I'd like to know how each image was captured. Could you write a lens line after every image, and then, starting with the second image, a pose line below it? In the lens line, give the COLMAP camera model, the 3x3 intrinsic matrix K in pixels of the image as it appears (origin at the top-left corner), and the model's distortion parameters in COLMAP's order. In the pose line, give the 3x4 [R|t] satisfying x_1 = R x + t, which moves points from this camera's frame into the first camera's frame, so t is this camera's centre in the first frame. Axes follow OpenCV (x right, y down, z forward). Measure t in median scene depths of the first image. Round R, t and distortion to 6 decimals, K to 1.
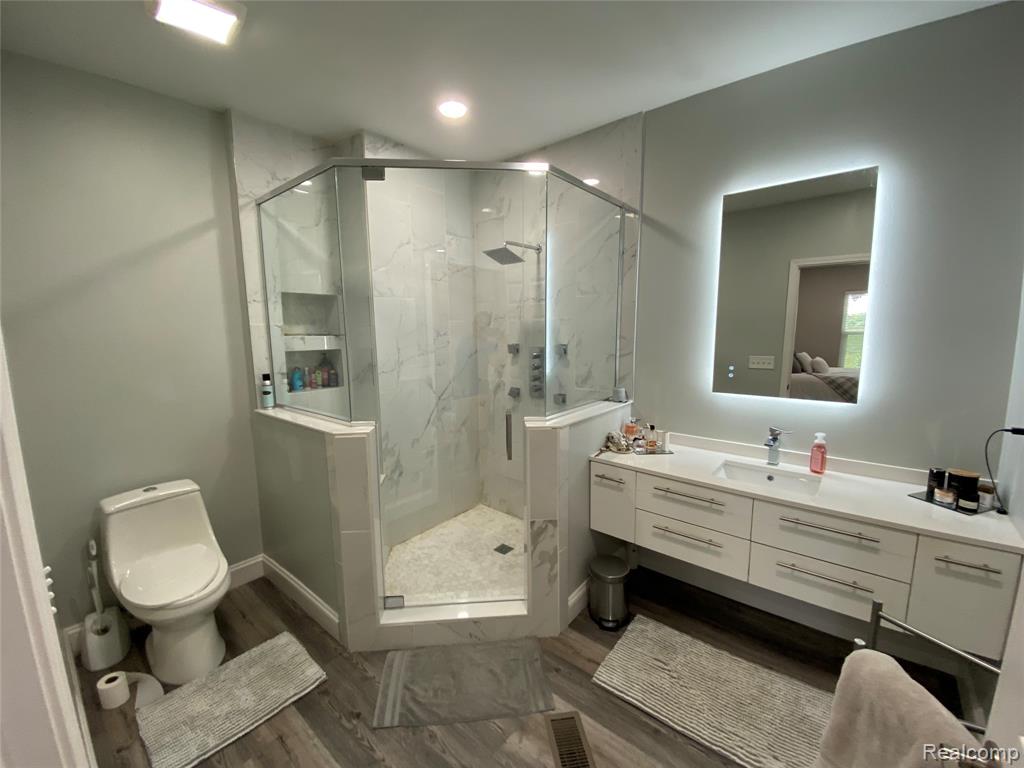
lens RADIAL K [[414.0, 0, 514.2], [0, 414.0, 384.4], [0, 0, 1]] dist [0.017808, -0.018215]
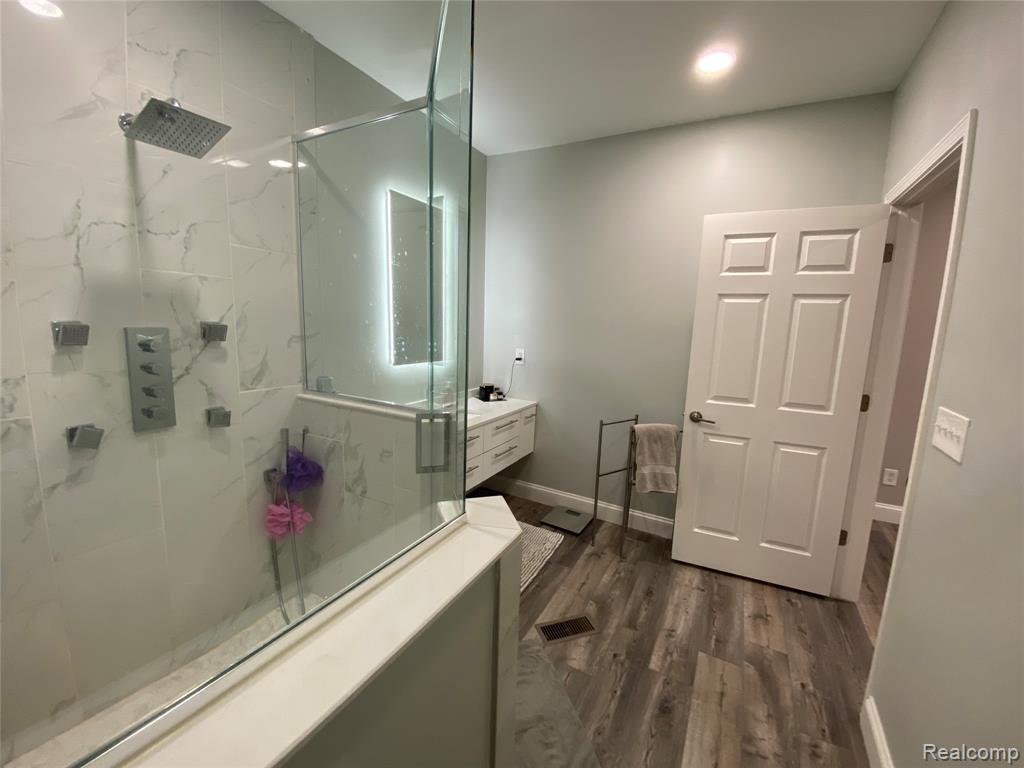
lens RADIAL K [[414.0, 0, 514.2], [0, 414.0, 384.4], [0, 0, 1]] dist [0.017808, -0.018215]
pose [[-0.199965, -0.142622, 0.969367, -0.734082], [0.093516, 0.982054, 0.163780, -0.090810], [-0.975330, 0.123402, -0.183039, 0.953877]]
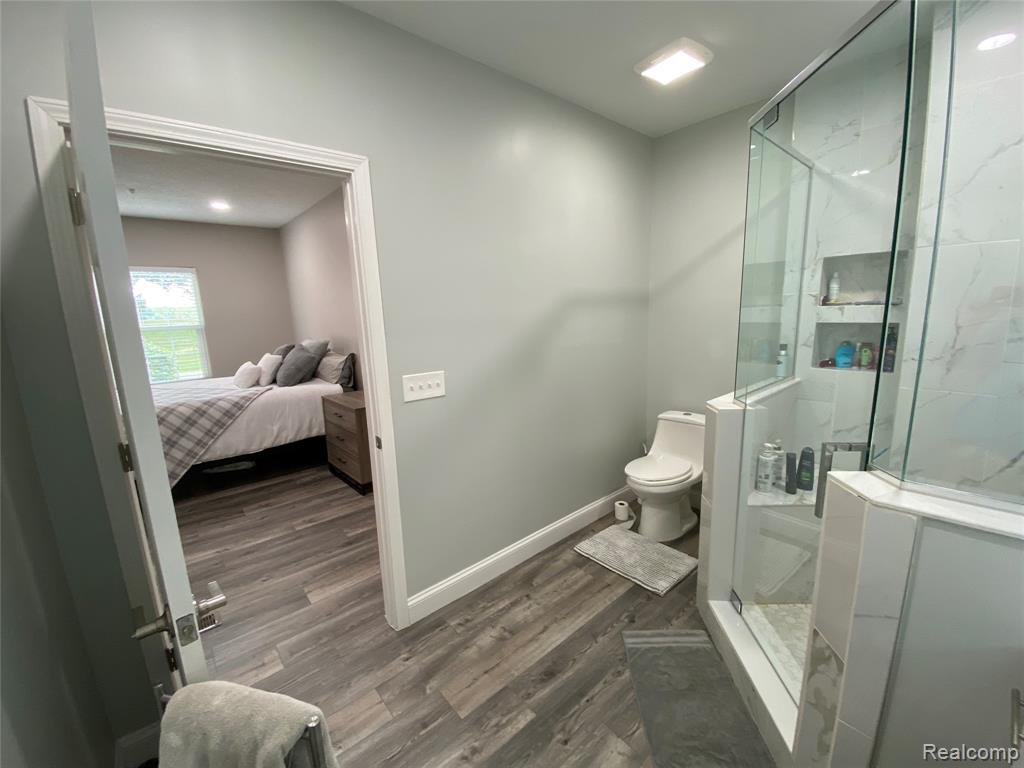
lens RADIAL K [[414.0, 0, 514.2], [0, 414.0, 384.4], [0, 0, 1]] dist [0.017808, -0.018215]
pose [[-0.155809, 0.192653, -0.968818, 0.591900], [-0.093710, 0.973490, 0.208653, -0.091957], [0.983332, 0.123298, -0.133625, 0.583394]]
